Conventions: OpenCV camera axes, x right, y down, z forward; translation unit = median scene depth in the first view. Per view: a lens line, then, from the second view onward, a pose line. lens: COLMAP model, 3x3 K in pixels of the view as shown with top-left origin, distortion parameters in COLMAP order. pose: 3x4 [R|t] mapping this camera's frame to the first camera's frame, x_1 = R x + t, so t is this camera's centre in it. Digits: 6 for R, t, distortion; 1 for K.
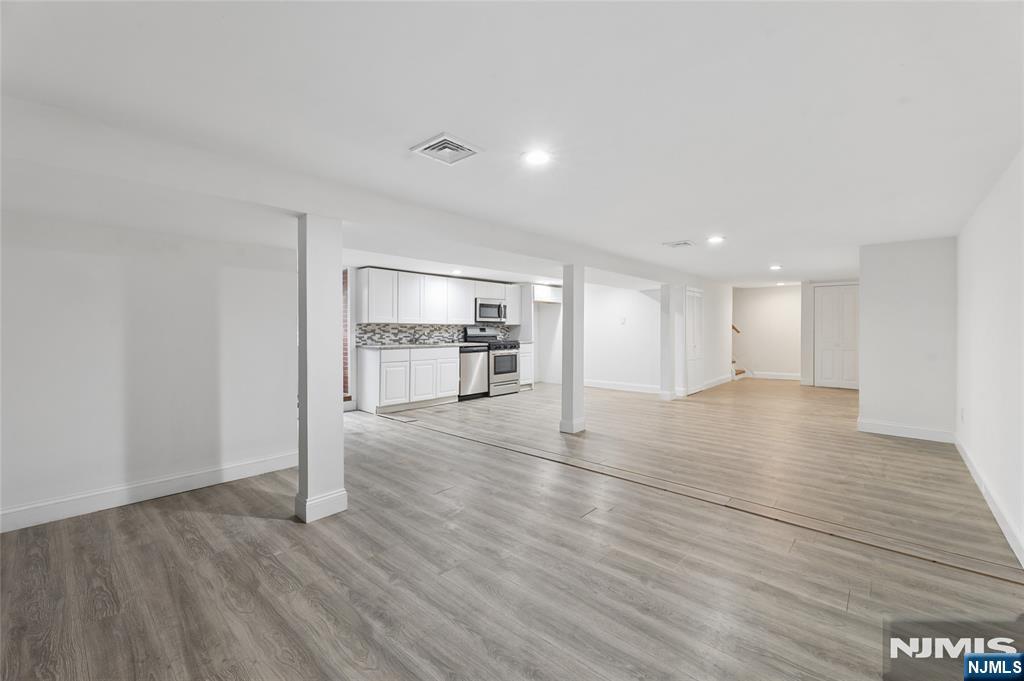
lens RADIAL K [[408.6, 0, 512.4], [0, 408.6, 342.4], [0, 0, 1]] dist [-0.000017, -0.000177]
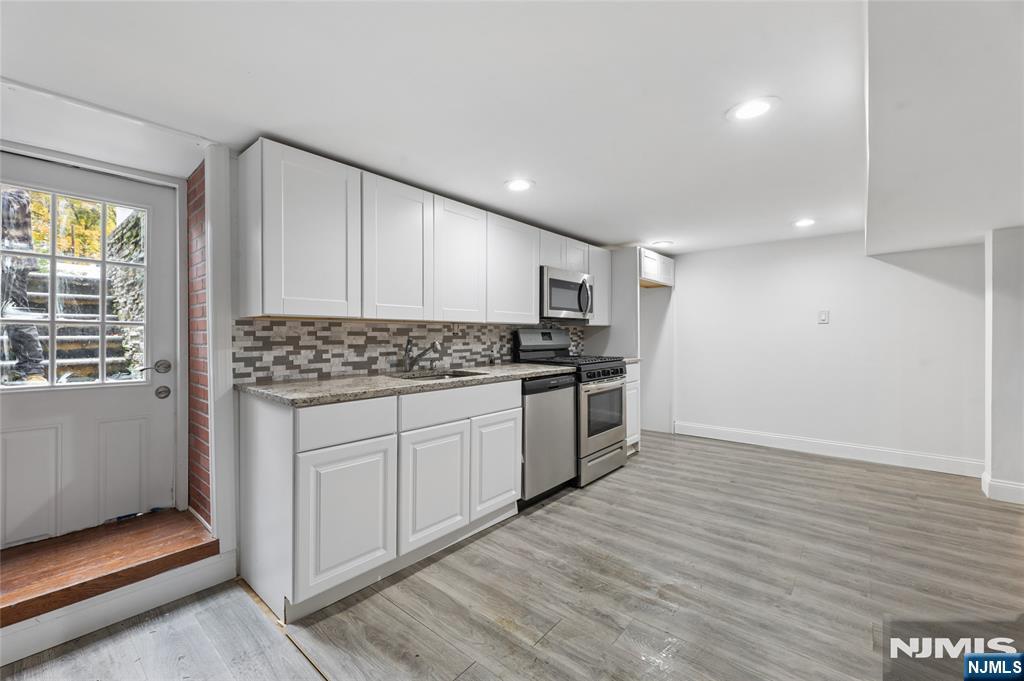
lens RADIAL K [[417.8, 0, 509.0], [0, 417.8, 355.2], [0, 0, 1]] dist [-0.000492, -0.000312]
pose [[0.999771, -0.002188, 0.021275, -0.147928], [0.001787, 0.999820, 0.018867, -0.019754], [-0.021312, -0.018825, 0.999596, 0.581166]]
